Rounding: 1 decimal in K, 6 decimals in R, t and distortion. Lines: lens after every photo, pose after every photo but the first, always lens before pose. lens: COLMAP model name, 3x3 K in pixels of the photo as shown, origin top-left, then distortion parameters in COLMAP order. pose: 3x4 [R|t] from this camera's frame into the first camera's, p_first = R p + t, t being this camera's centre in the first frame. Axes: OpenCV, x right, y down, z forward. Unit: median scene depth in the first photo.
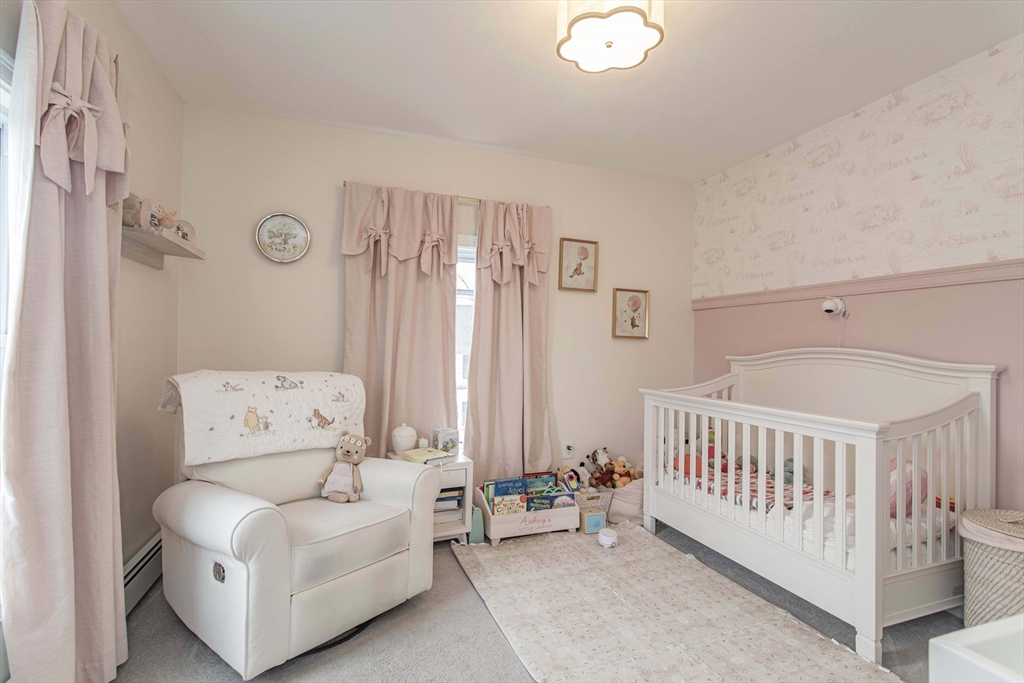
lens RADIAL K [[489.2, 0, 514.7], [0, 489.2, 342.4], [0, 0, 1]] dist [0.001523, 0.000823]
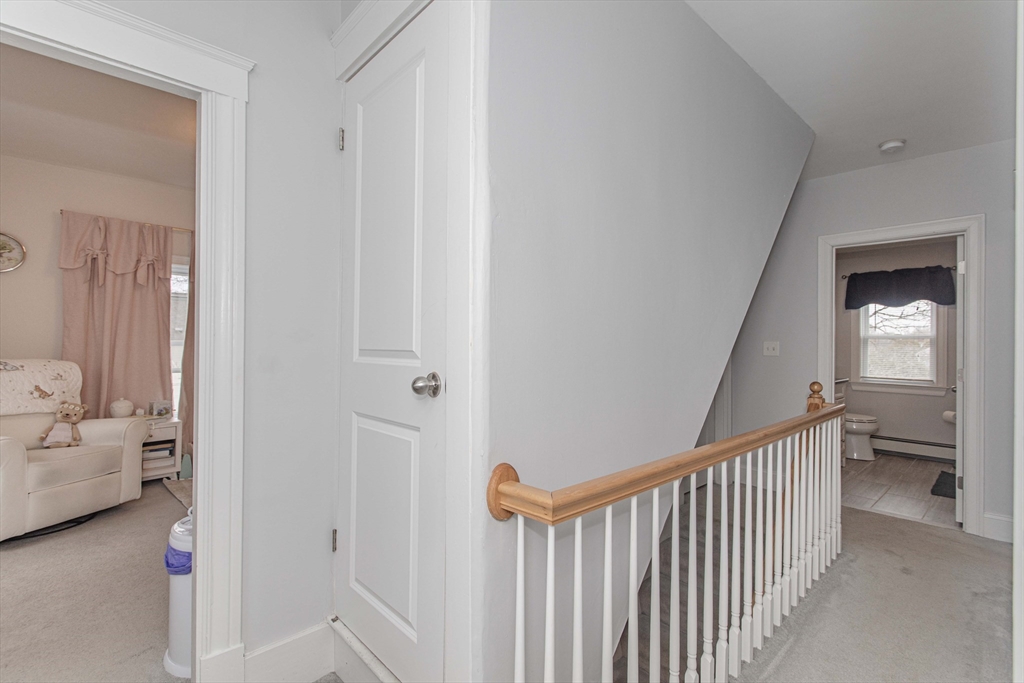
lens RADIAL K [[489.2, 0, 521.6], [0, 489.2, 338.0], [0, 0, 1]] dist [0.001523, 0.000823]
pose [[0.910658, -0.005547, 0.413125, 0.215244], [0.003814, 0.999980, 0.005019, 0.001419], [-0.413144, -0.002995, 0.910661, -0.661414]]
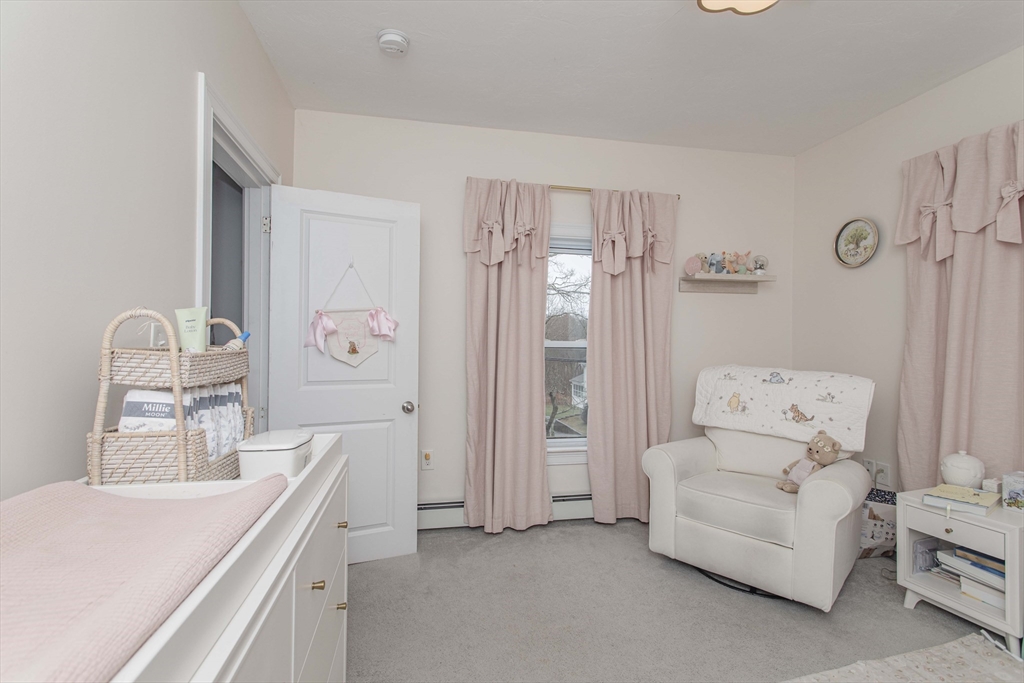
lens RADIAL K [[489.2, 0, 502.6], [0, 489.2, 341.2], [0, 0, 1]] dist [0.001523, 0.000823]
pose [[-0.162701, -0.018219, -0.986507, 0.640875], [-0.000531, 0.999831, -0.018377, 0.011892], [0.986675, -0.002466, -0.162683, 0.428446]]
